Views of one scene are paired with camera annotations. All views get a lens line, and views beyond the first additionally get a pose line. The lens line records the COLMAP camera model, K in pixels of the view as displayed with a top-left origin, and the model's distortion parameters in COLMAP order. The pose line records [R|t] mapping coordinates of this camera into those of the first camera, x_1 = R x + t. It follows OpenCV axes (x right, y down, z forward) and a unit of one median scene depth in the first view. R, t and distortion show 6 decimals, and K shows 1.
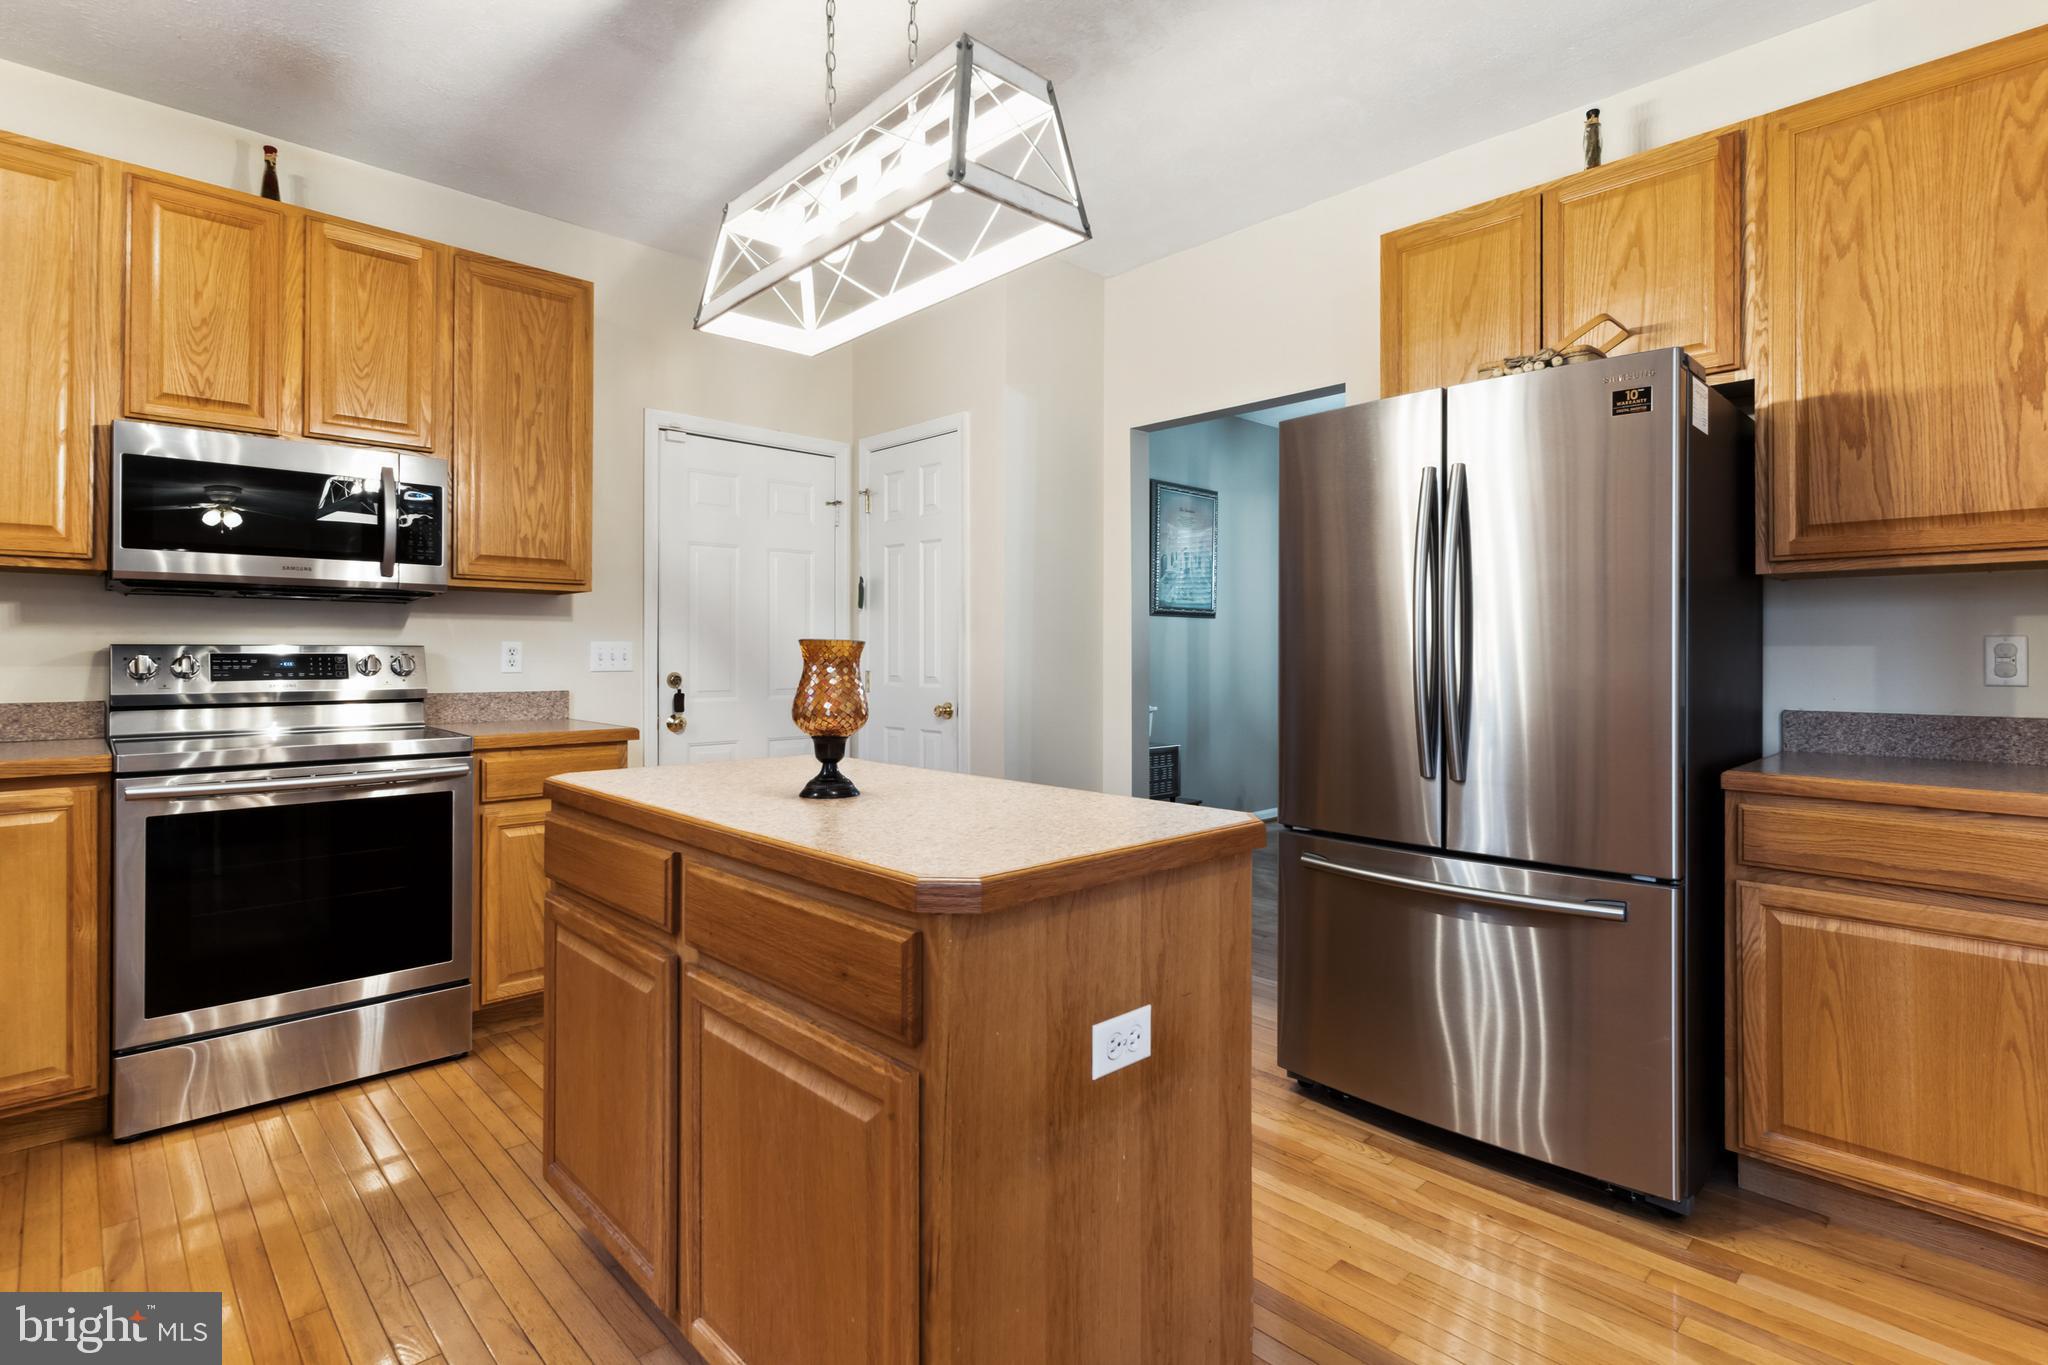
lens RADIAL K [[994.4, 0, 1012.6], [0, 994.4, 650.9], [0, 0, 1]] dist [0.000360, 0.001516]
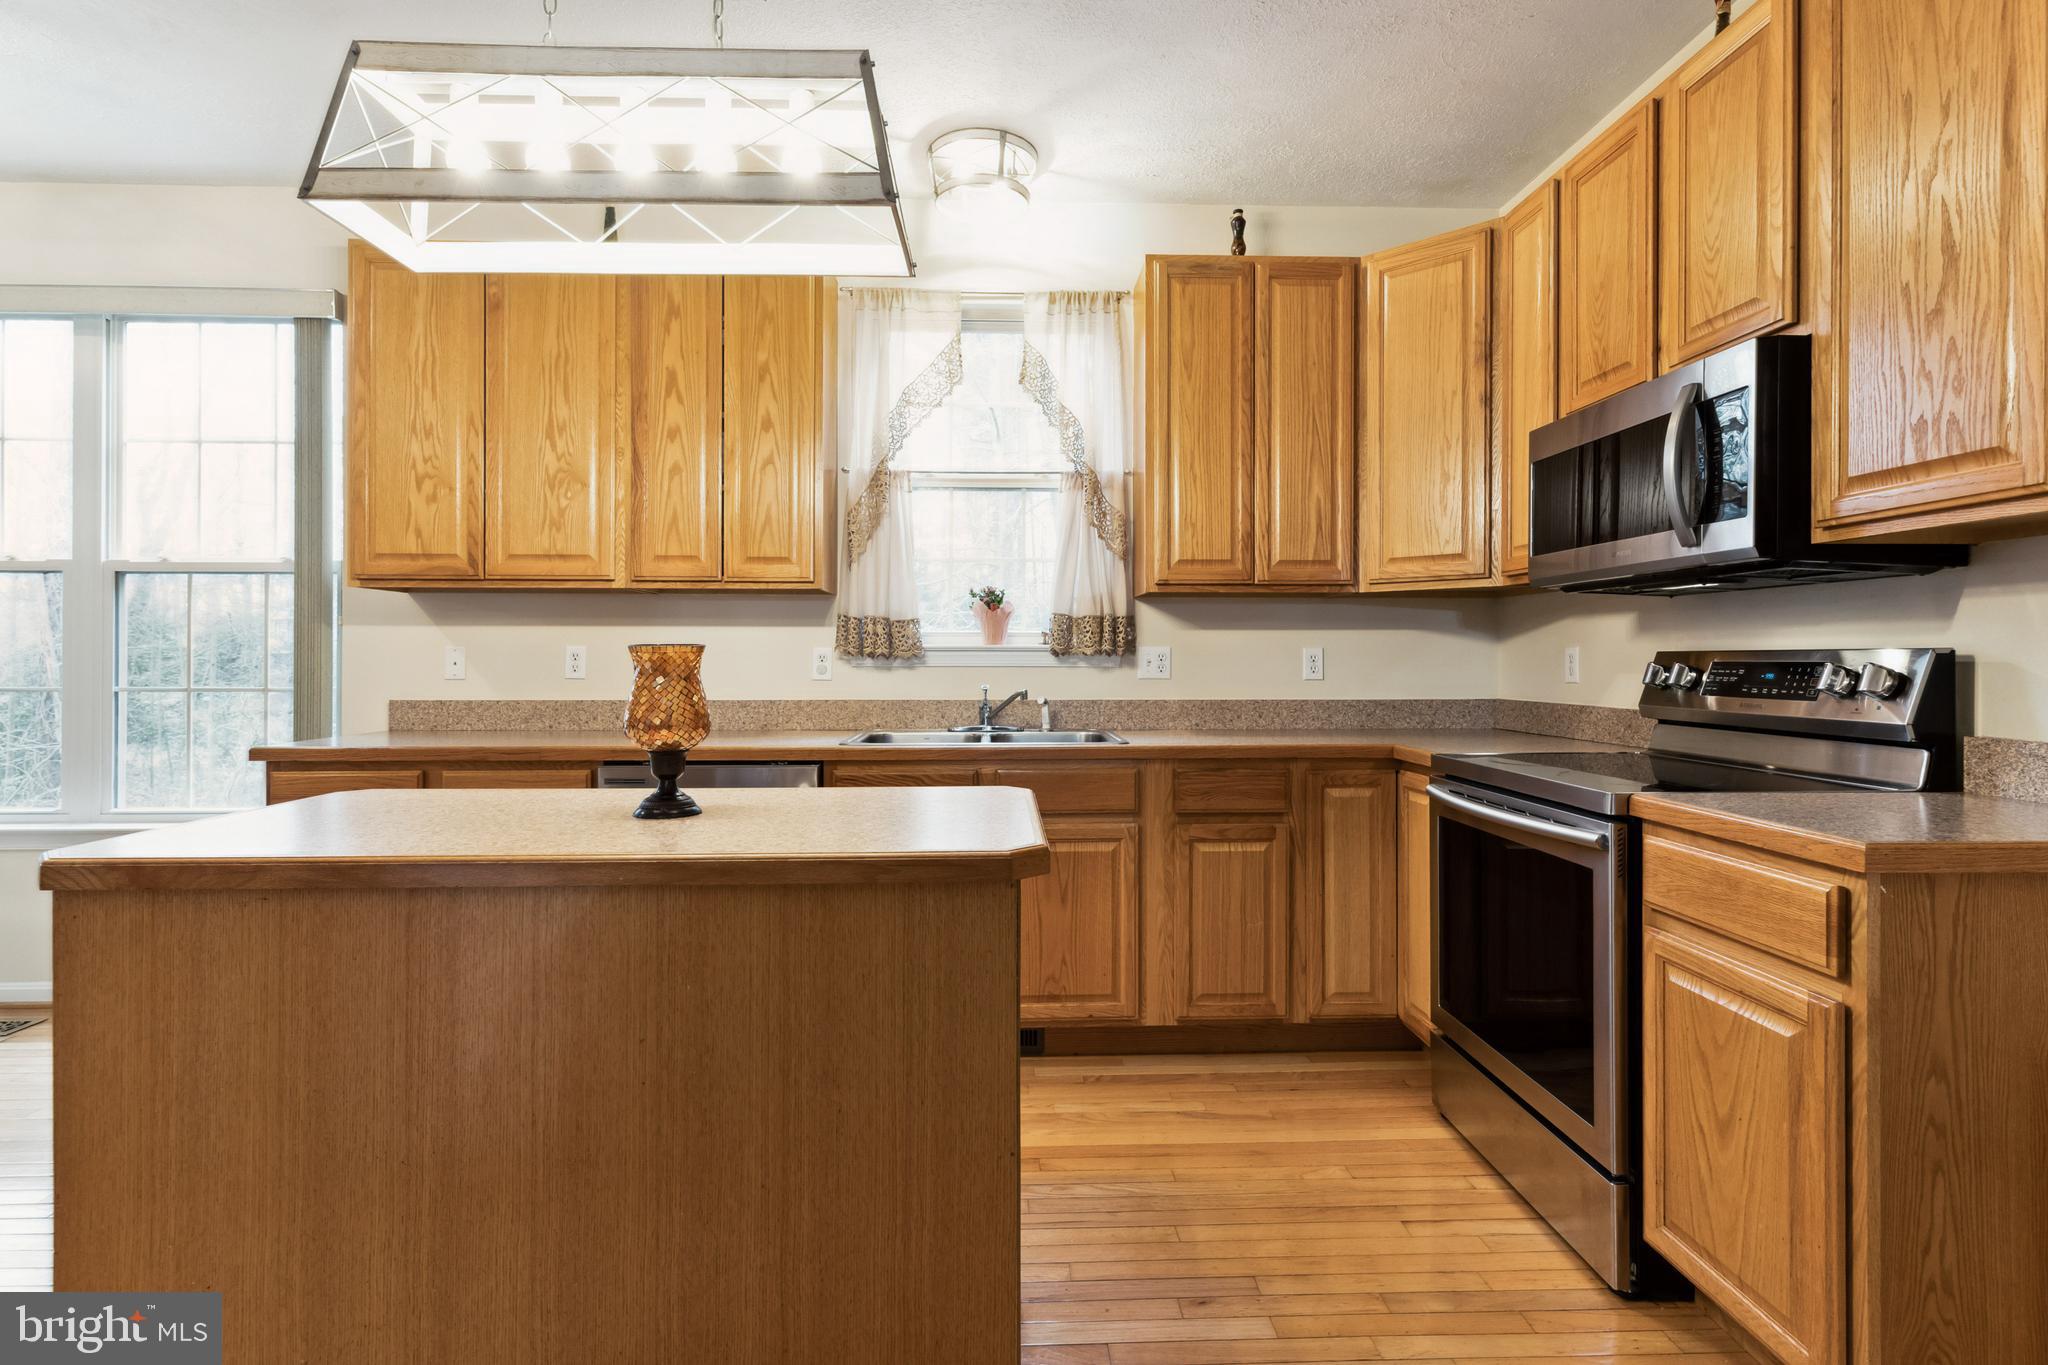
lens RADIAL K [[994.4, 0, 1019.3], [0, 994.4, 662.6], [0, 0, 1]] dist [0.000360, 0.001516]
pose [[-0.660820, -0.000504, -0.750544, 0.168651], [0.000247, 1.000000, -0.000889, 0.003658], [0.750544, -0.000773, -0.660820, 1.043816]]
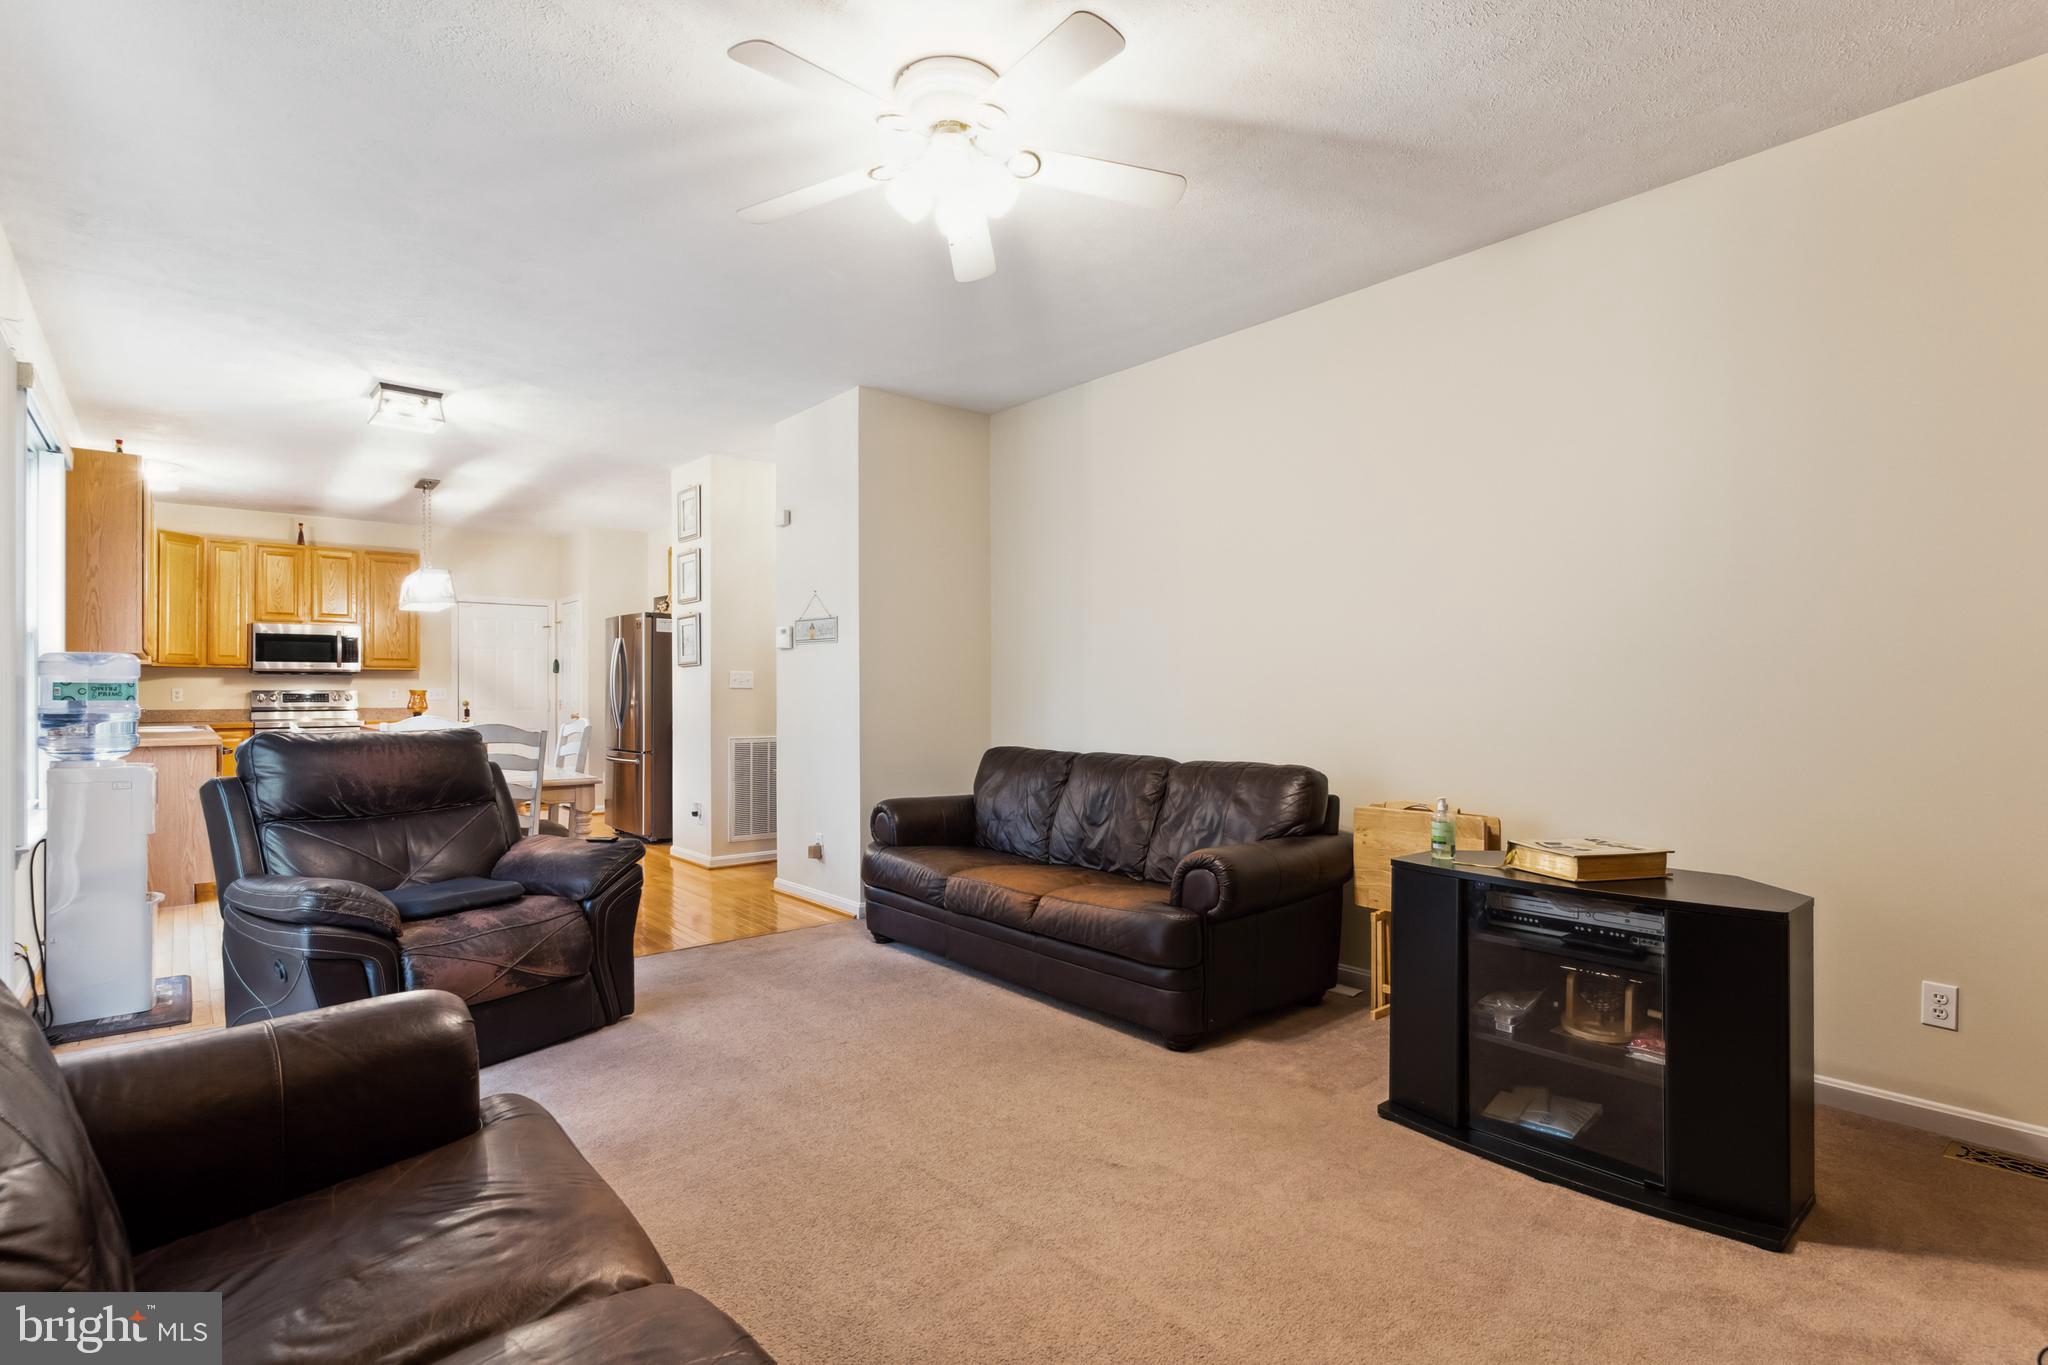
lens RADIAL K [[994.4, 0, 1010.0], [0, 994.4, 689.4], [0, 0, 1]] dist [0.000360, 0.001516]
pose [[0.997225, -0.002541, -0.074399, 1.506932], [0.002588, 0.999997, 0.000527, -0.005284], [0.074397, -0.000718, 0.997228, -1.717686]]
